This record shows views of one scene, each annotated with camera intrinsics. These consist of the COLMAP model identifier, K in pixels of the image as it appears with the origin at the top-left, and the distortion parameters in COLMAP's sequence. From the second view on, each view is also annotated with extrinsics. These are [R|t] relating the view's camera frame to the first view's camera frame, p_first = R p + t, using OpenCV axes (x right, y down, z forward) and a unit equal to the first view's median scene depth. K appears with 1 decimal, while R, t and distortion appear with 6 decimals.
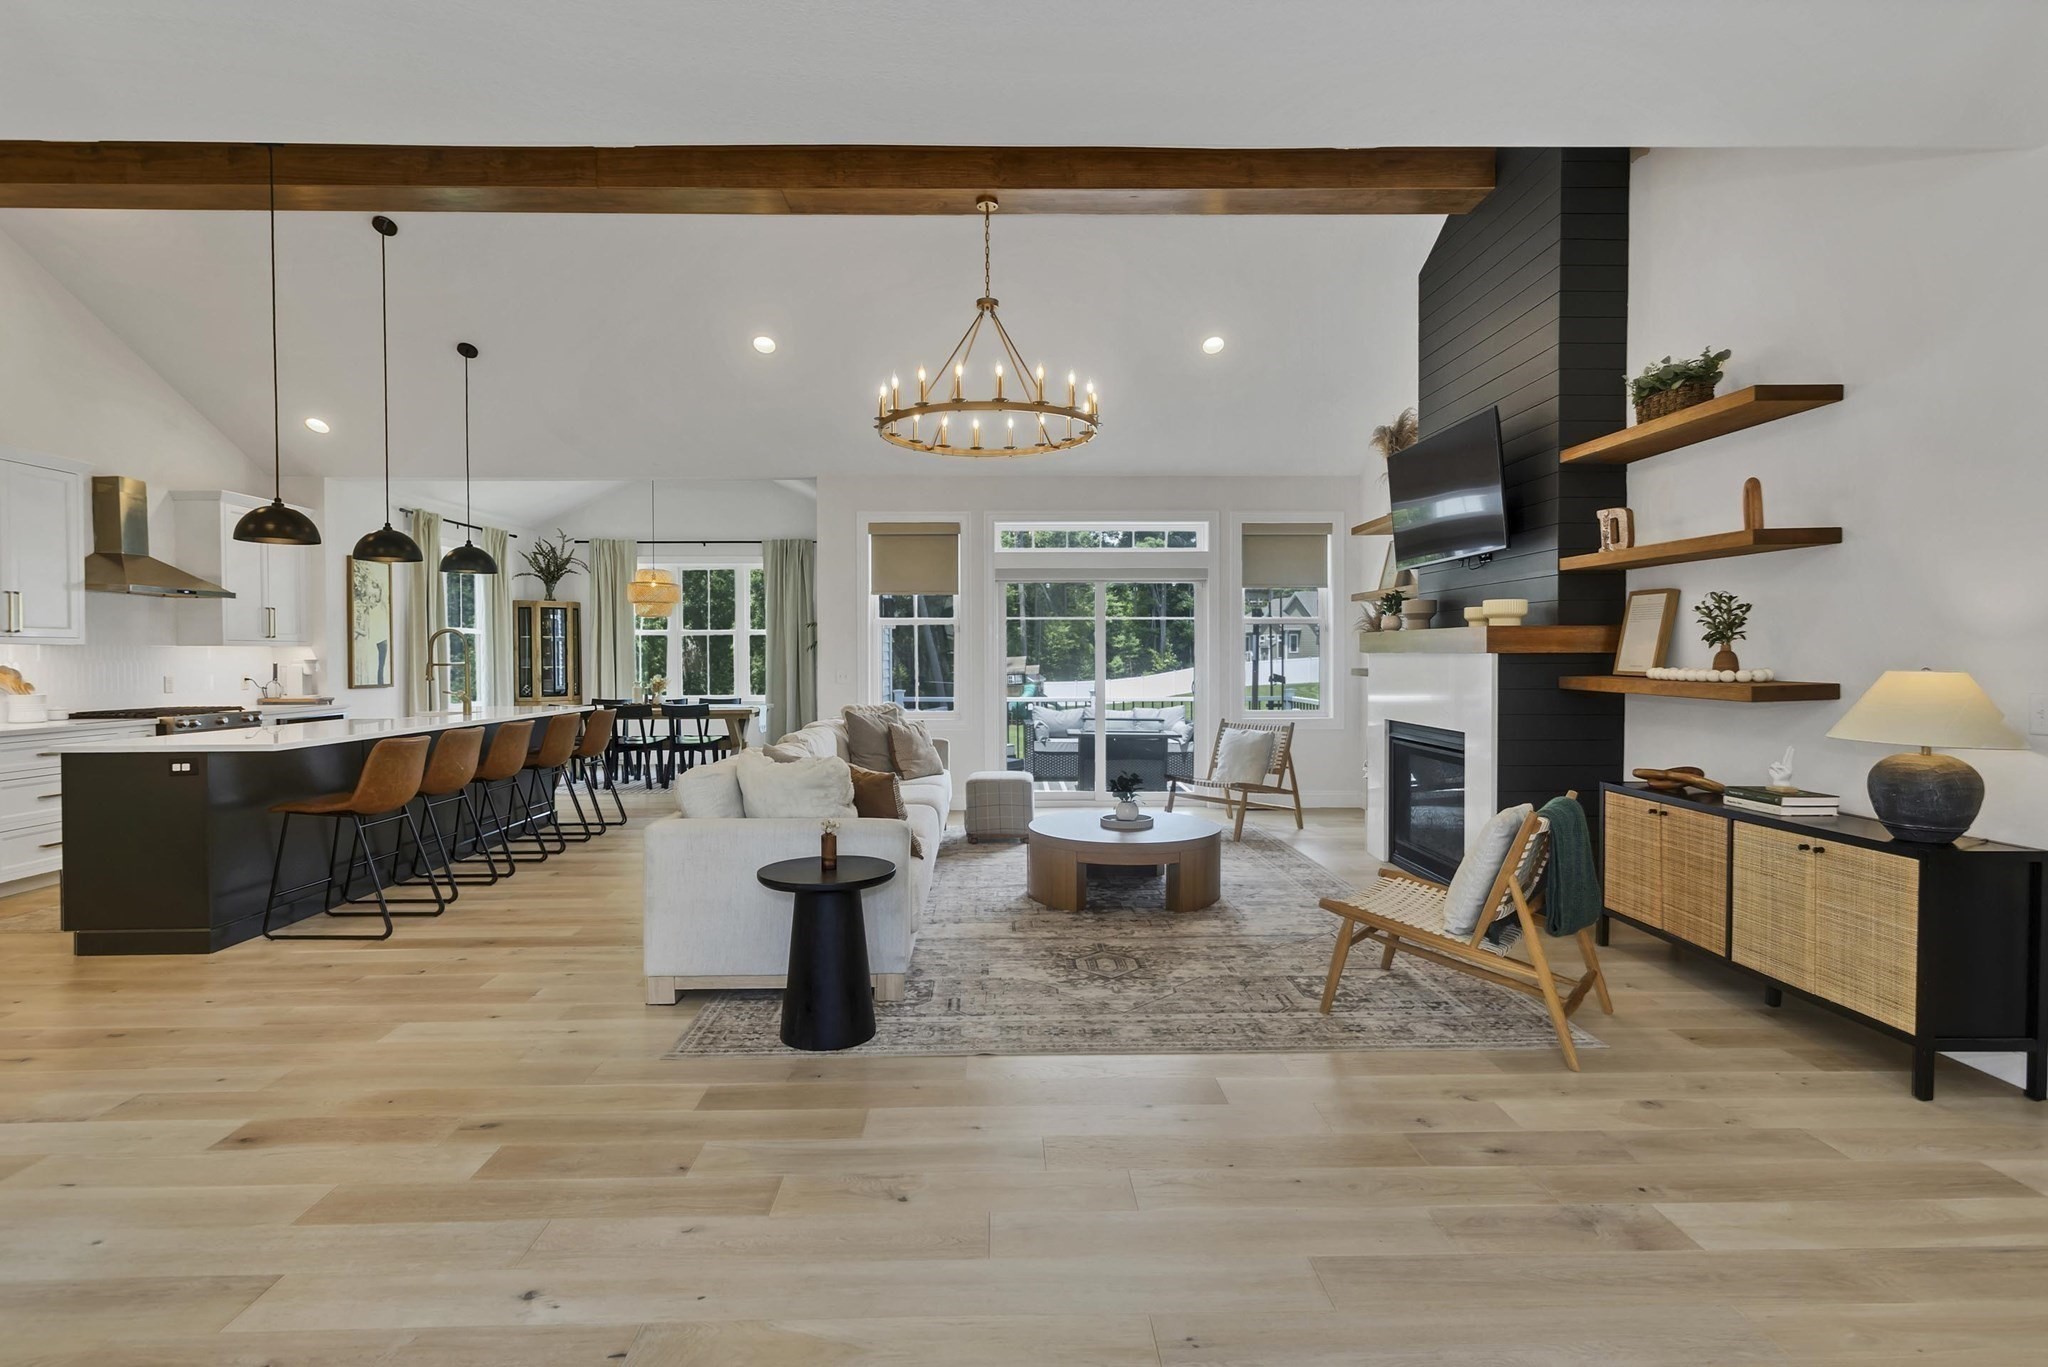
lens RADIAL K [[985.8, 0, 1007.0], [0, 985.8, 669.9], [0, 0, 1]] dist [0.000080, 0.002179]
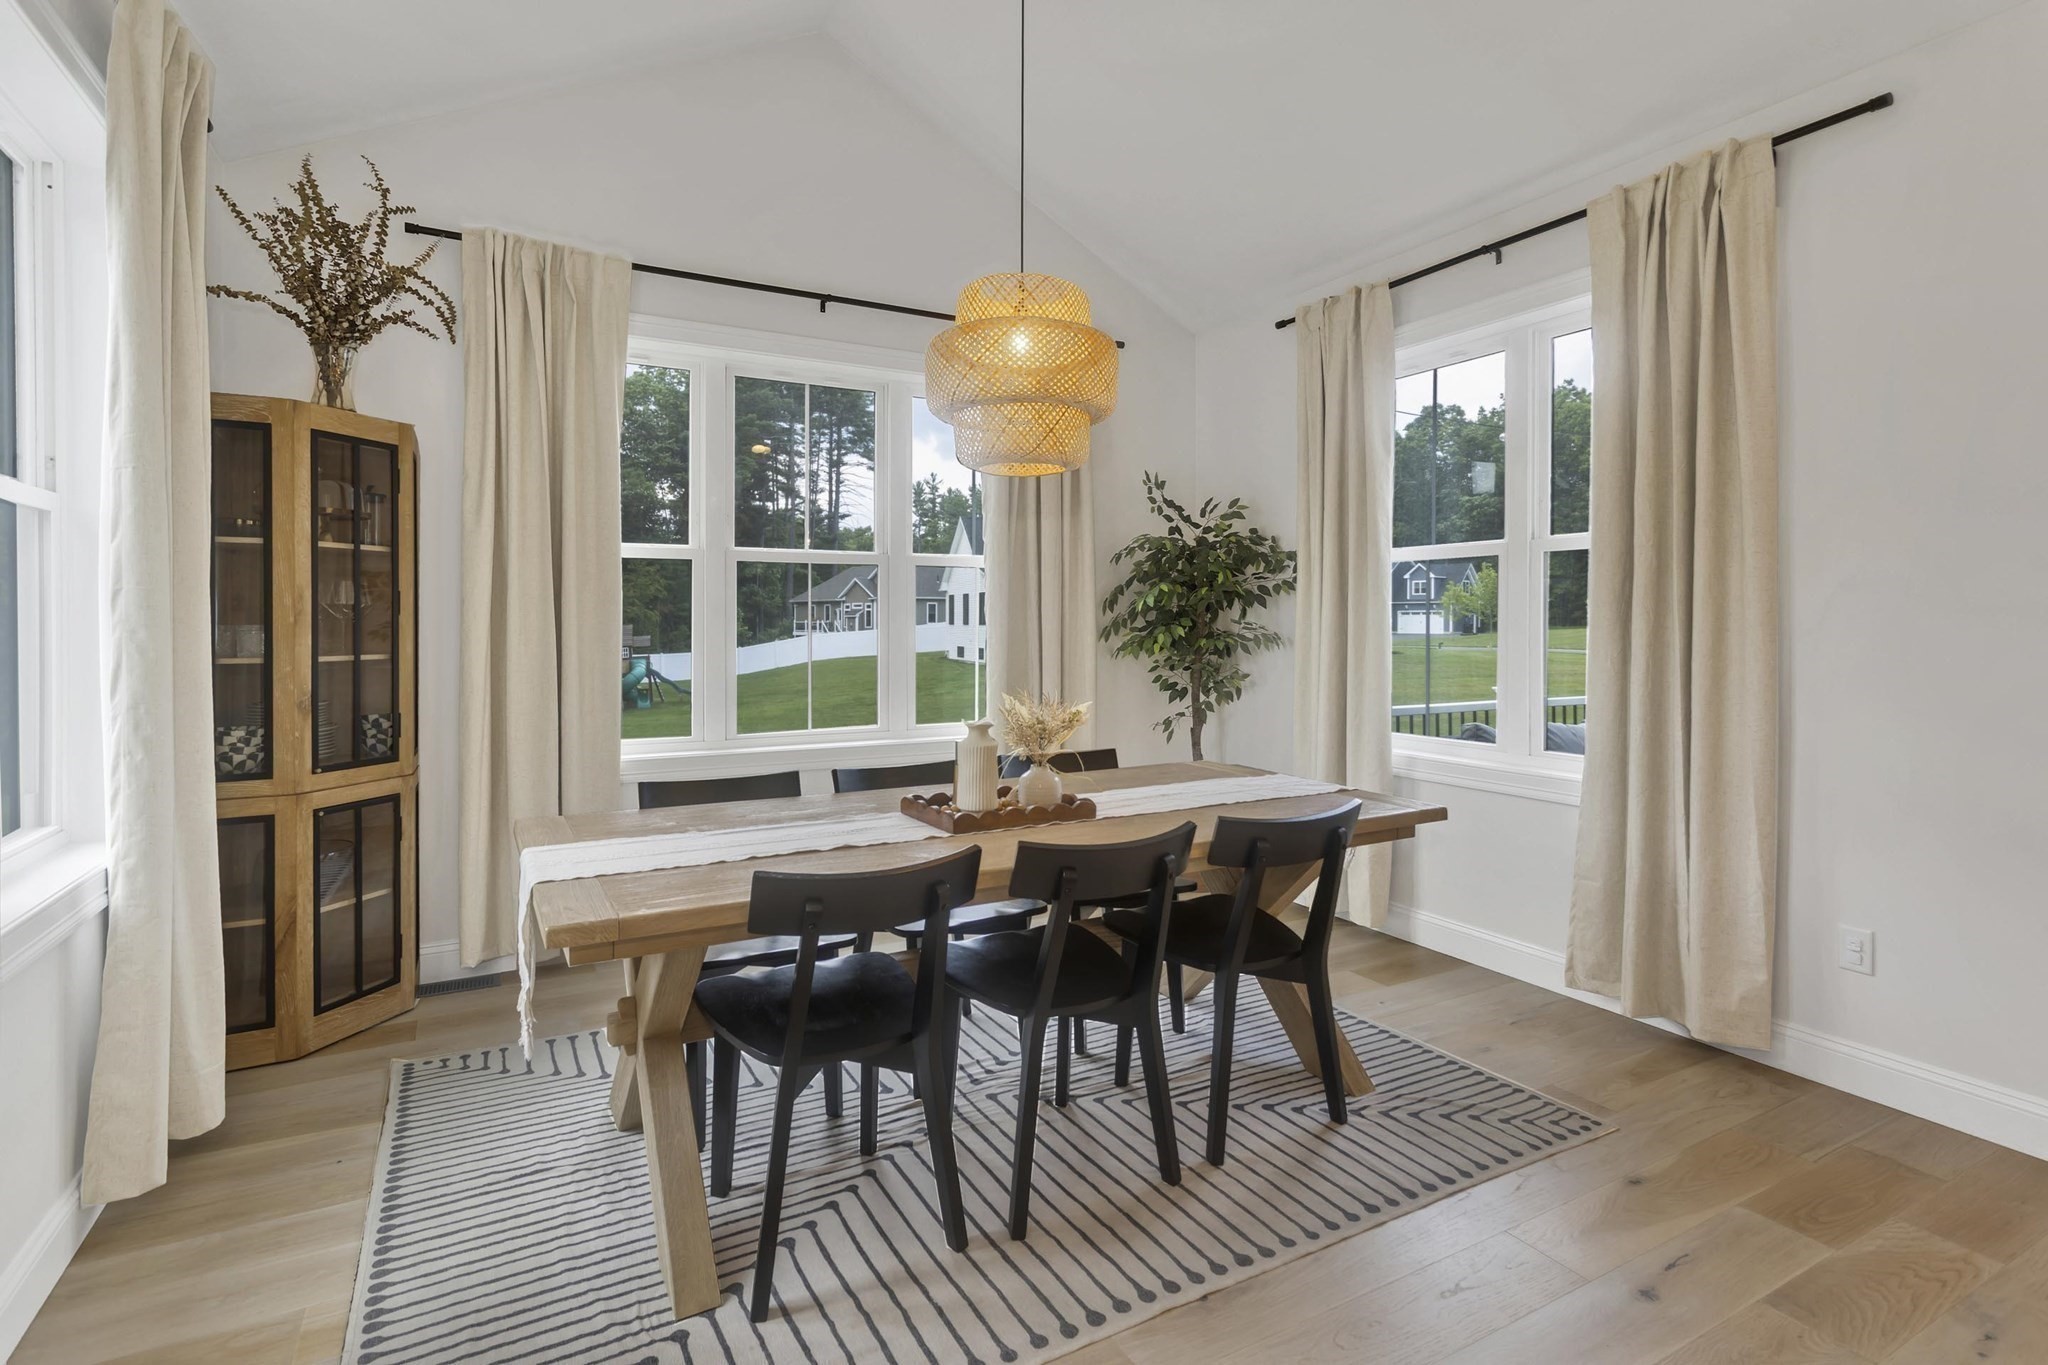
lens RADIAL K [[979.0, 0, 1020.0], [0, 979.0, 645.8], [0, 0, 1]] dist [-0.001755, 0.001048]
pose [[0.884641, -0.000685, 0.466273, -0.970535], [-0.000133, 0.999999, 0.001721, -0.015281], [-0.466273, -0.001585, 0.884639, 1.554196]]
